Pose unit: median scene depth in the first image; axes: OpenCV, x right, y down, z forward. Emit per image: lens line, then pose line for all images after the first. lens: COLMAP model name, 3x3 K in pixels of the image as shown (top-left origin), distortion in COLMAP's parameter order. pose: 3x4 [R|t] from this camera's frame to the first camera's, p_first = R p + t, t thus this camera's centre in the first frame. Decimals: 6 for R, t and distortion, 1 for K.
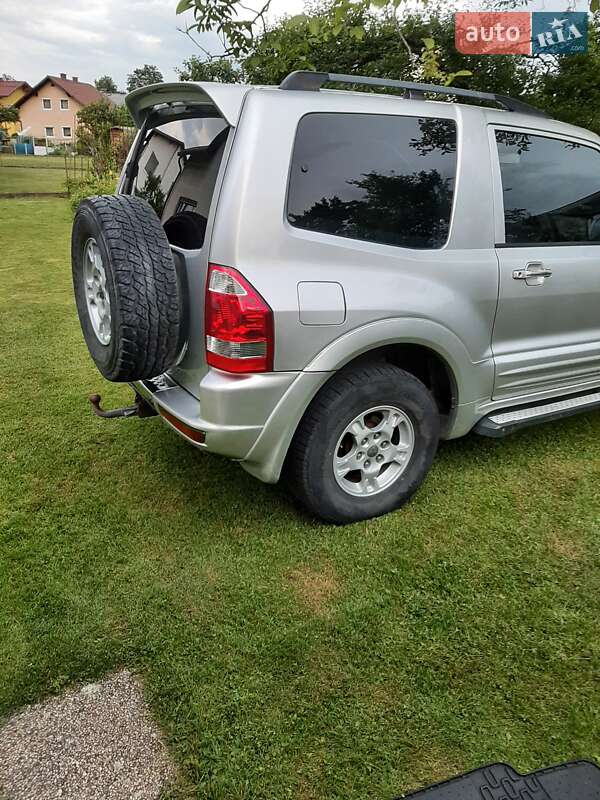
lens RADIAL K [[667.3, 0, 300.0], [0, 667.3, 400.0], [0, 0, 1]] dist [-0.013377, -0.011094]
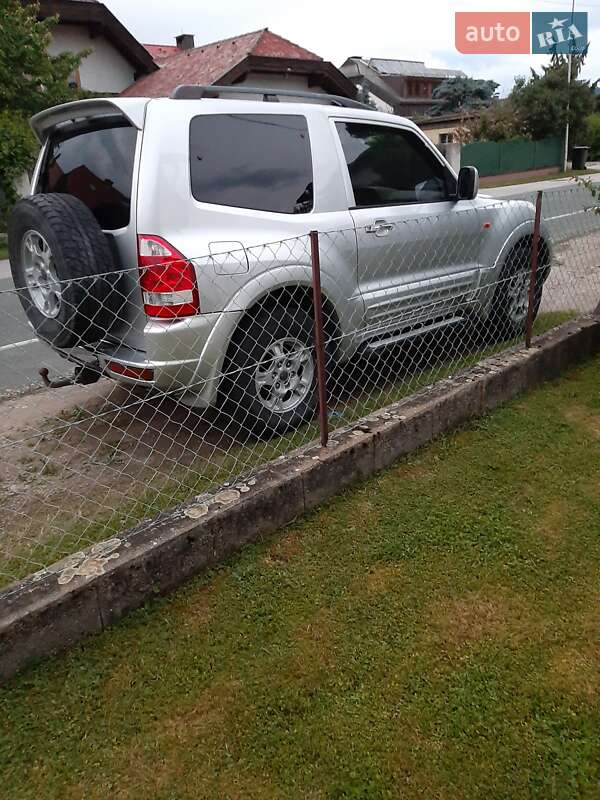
lens RADIAL K [[667.3, 0, 300.0], [0, 667.3, 400.0], [0, 0, 1]] dist [-0.013377, -0.011094]
pose [[0.968943, -0.155511, 0.192265, -0.118910], [0.163973, 0.986044, -0.028811, 0.176453], [-0.185102, 0.059442, 0.980920, -0.260543]]
